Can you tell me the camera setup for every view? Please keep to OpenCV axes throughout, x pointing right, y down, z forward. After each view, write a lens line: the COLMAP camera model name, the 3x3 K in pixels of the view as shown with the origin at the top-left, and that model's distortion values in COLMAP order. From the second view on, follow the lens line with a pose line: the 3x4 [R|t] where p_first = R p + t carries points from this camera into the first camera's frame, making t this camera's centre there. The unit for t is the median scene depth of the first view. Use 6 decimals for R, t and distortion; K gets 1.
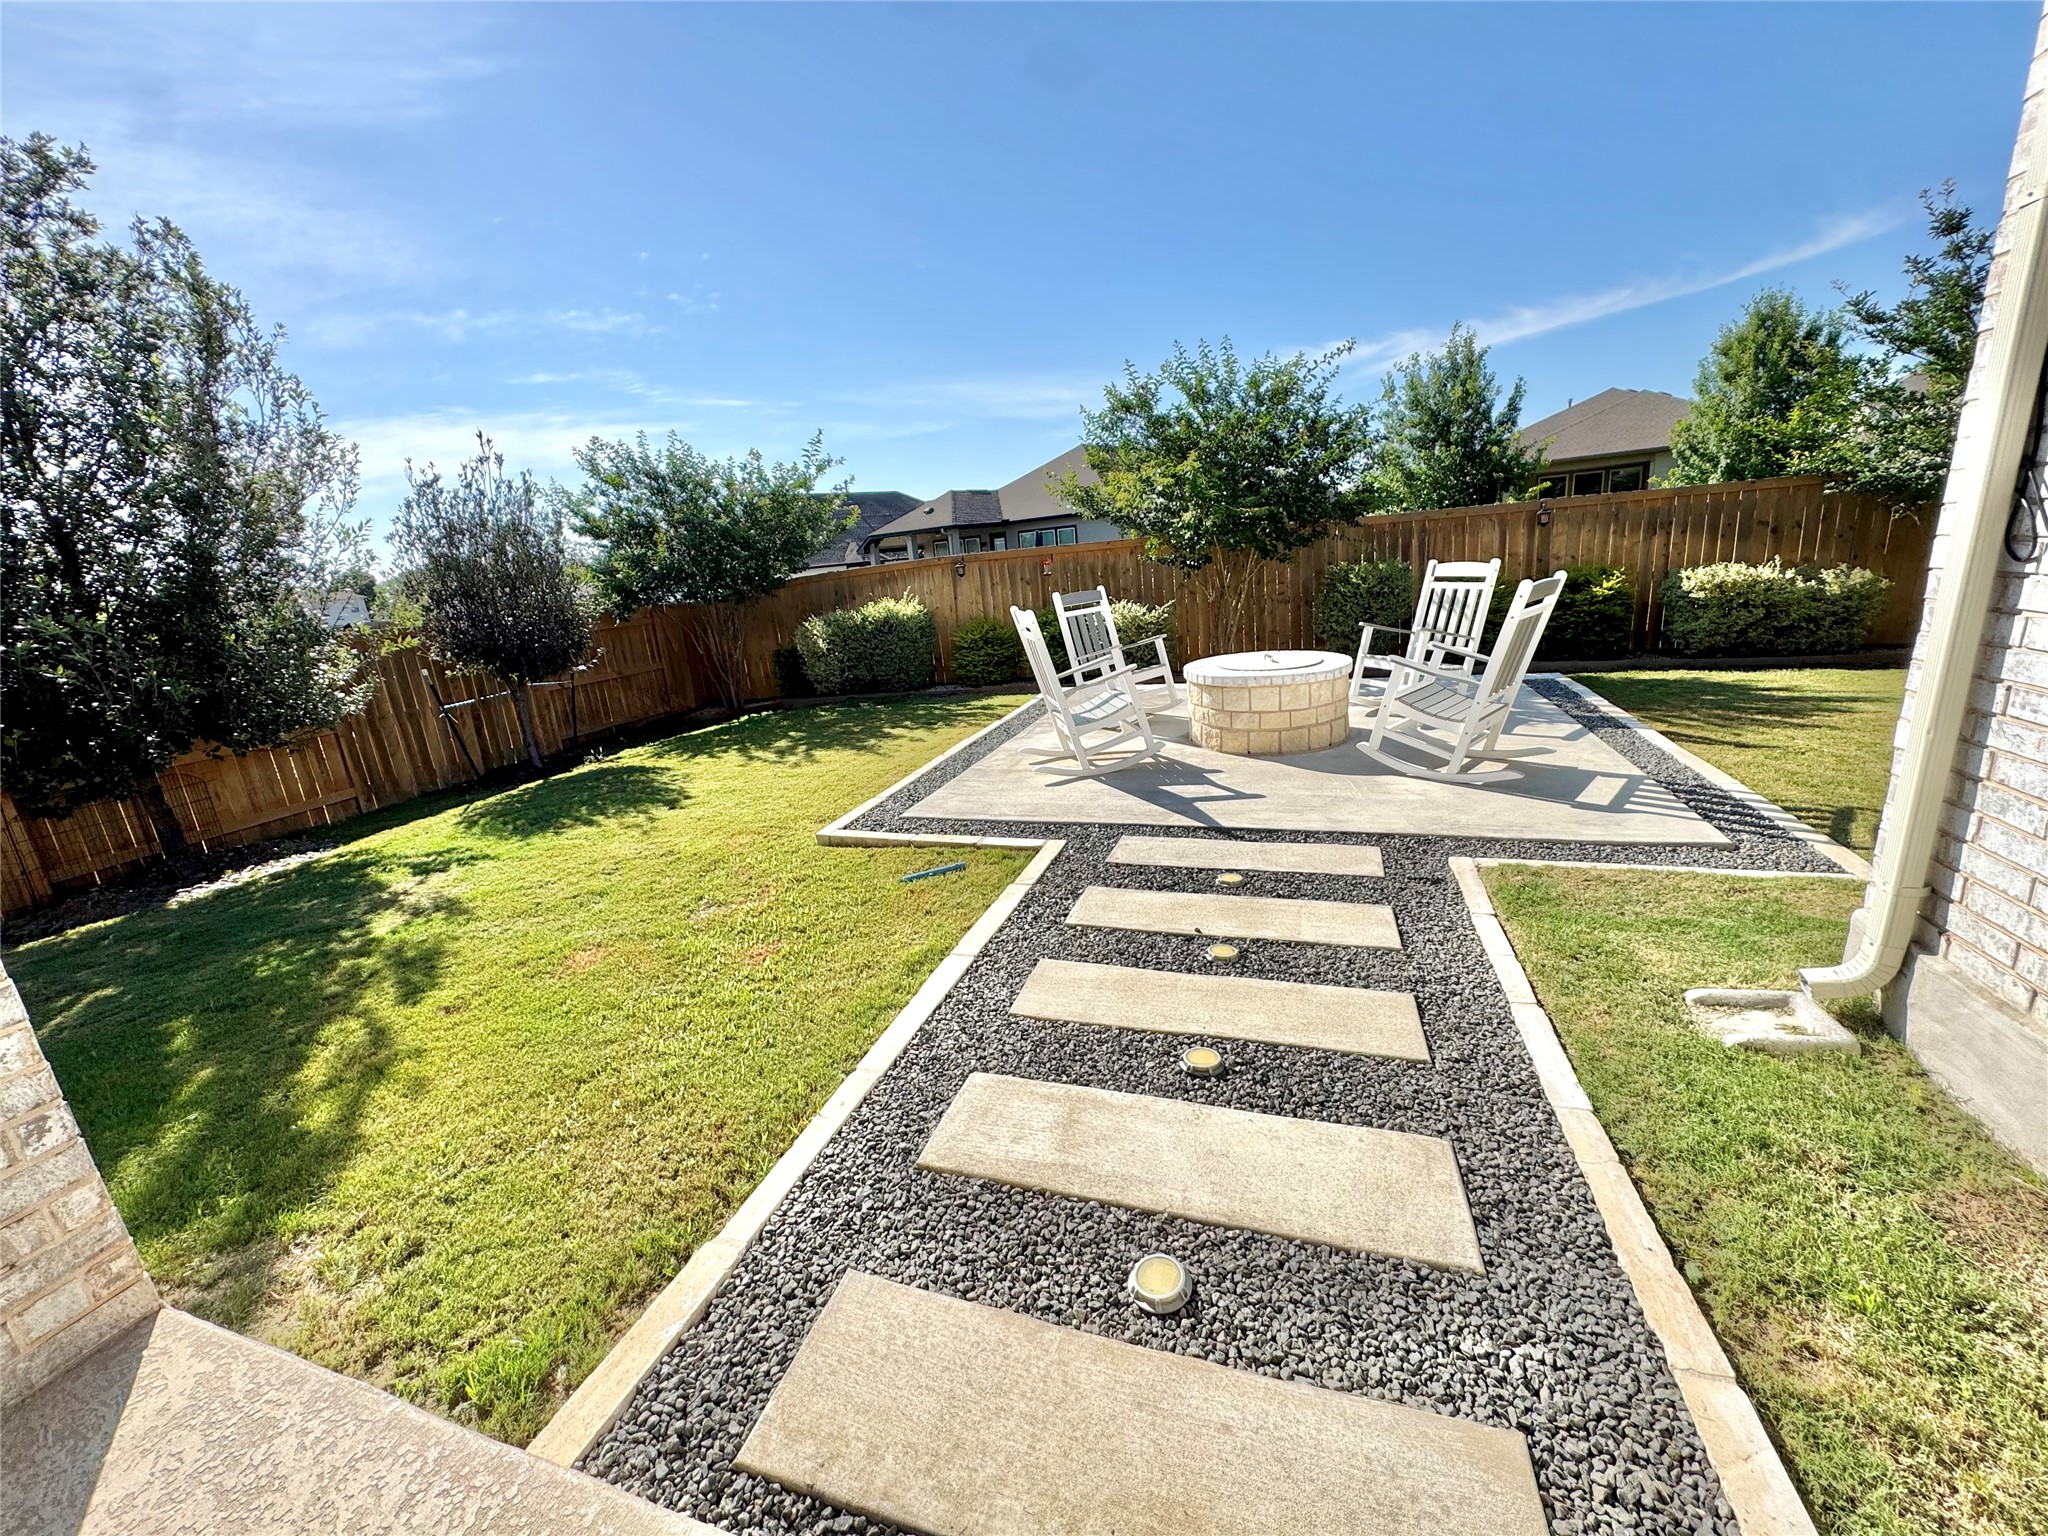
lens RADIAL K [[807.6, 0, 1024.0], [0, 807.6, 768.0], [0, 0, 1]] dist [-0.004579, 0.000212]
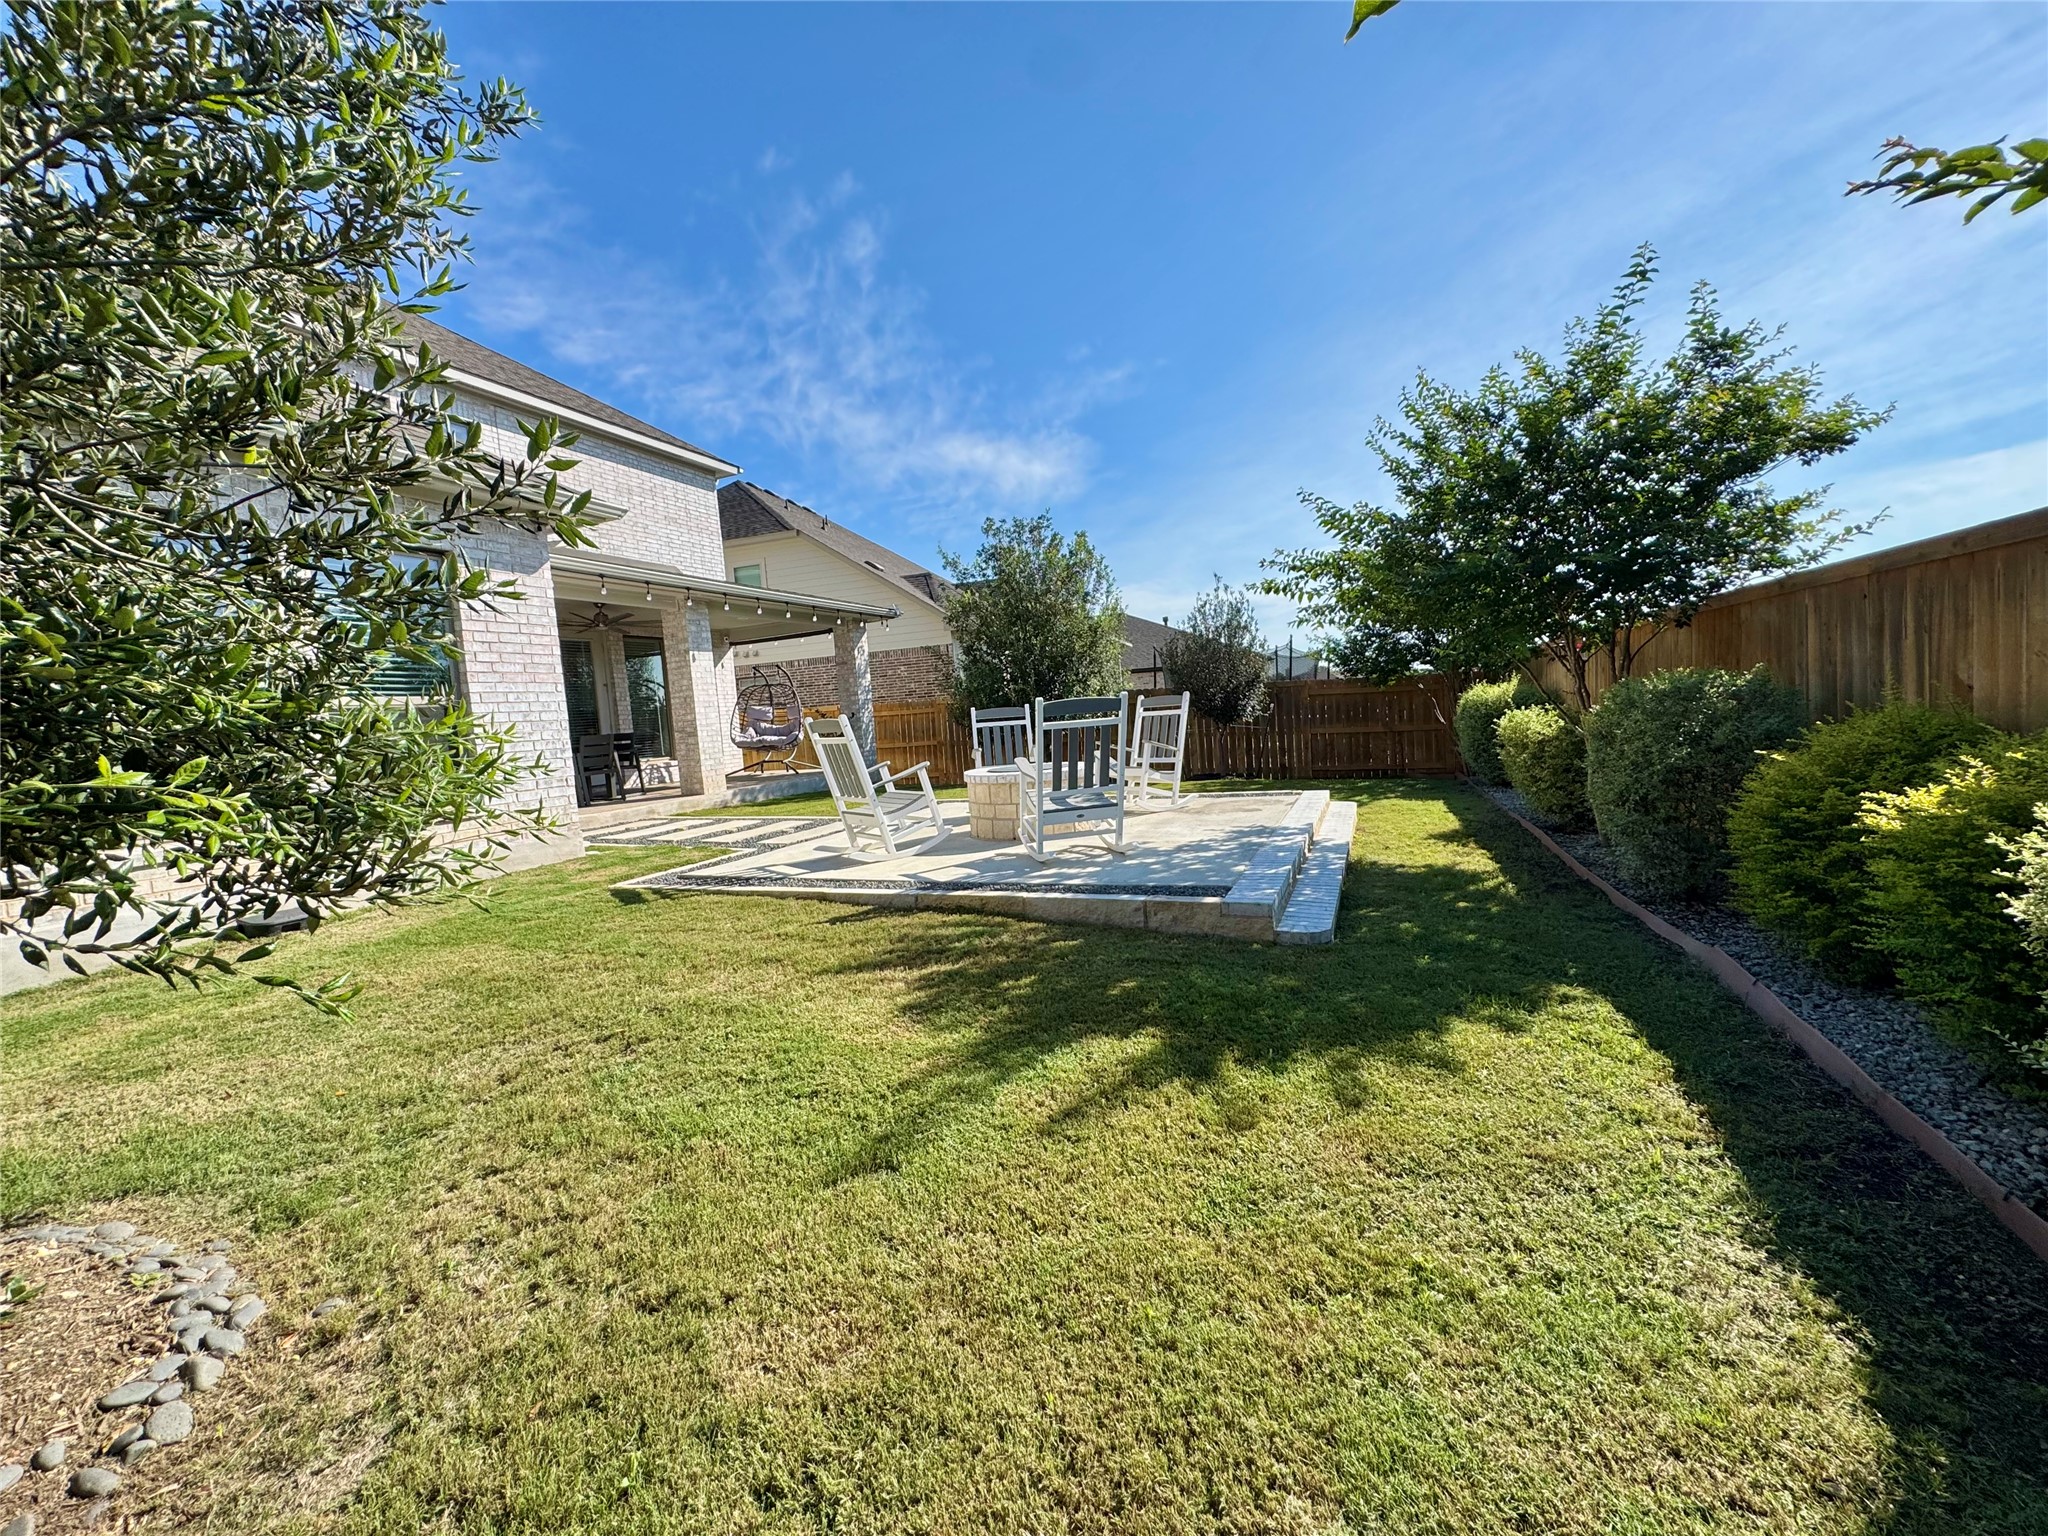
lens RADIAL K [[807.6, 0, 1024.0], [0, 807.6, 768.0], [0, 0, 1]] dist [-0.004579, 0.000212]
pose [[-0.062840, 0.159587, -0.985182, 2.092895], [-0.182743, 0.968604, 0.168558, -0.467488], [0.981150, 0.190627, -0.031703, 1.464103]]
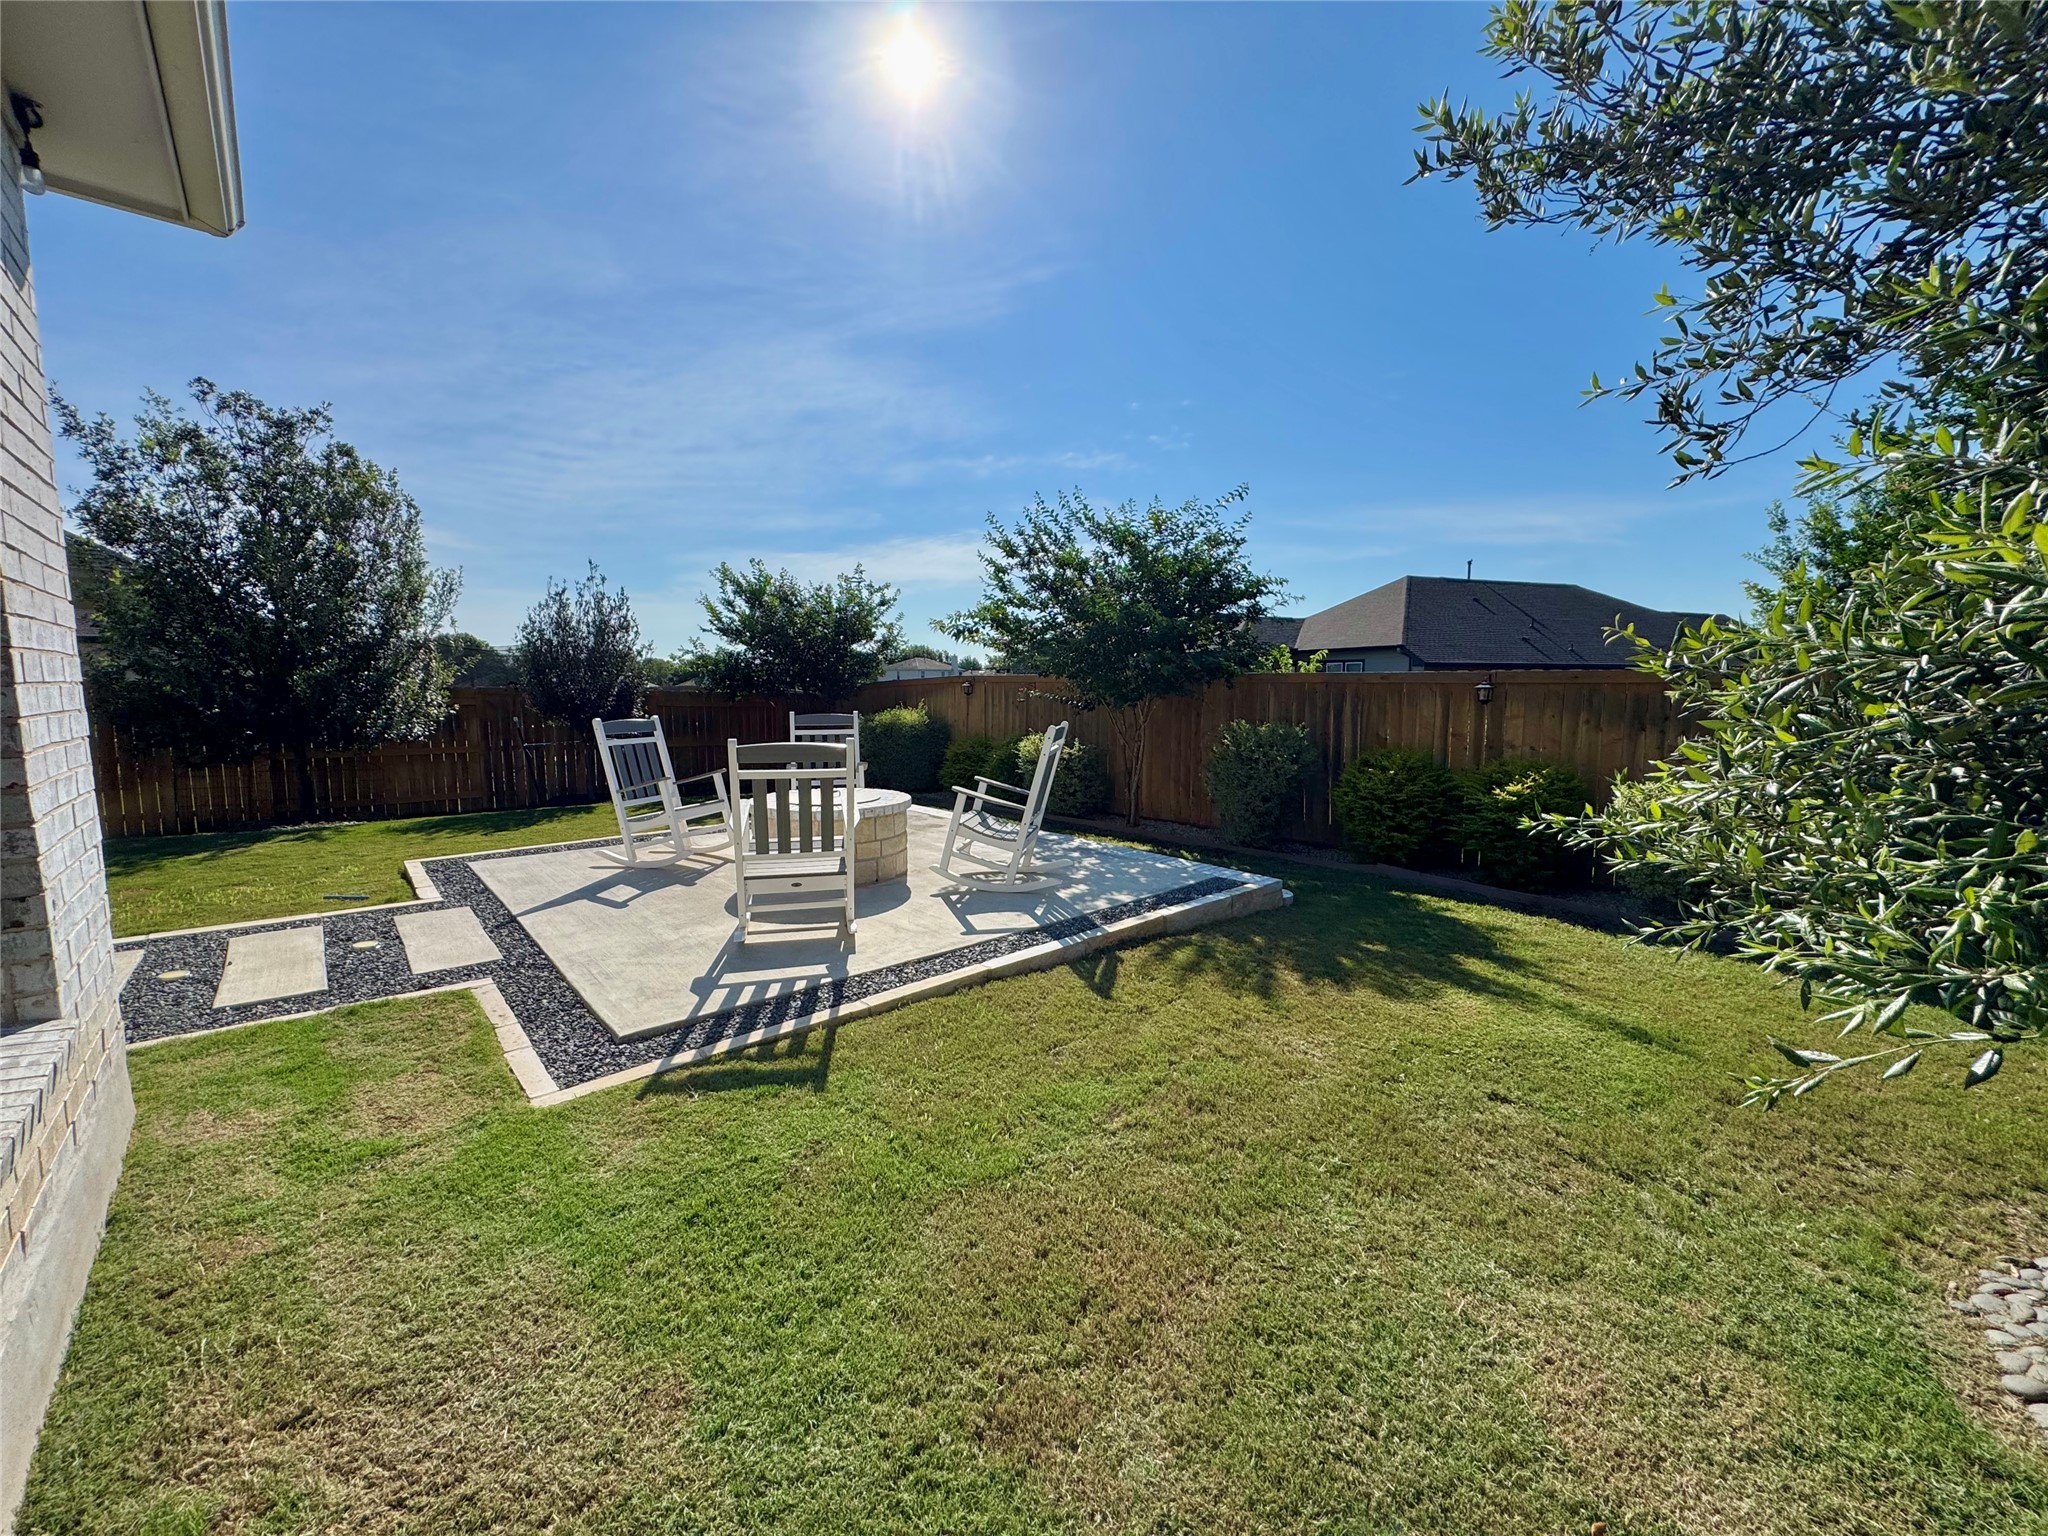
lens RADIAL K [[807.6, 0, 1024.0], [0, 807.6, 768.0], [0, 0, 1]] dist [-0.004579, 0.000212]
pose [[0.873526, 0.142436, -0.465472, 1.398313], [-0.204145, 0.975272, -0.084672, -0.186496], [0.441902, 0.168987, 0.881003, 0.288959]]
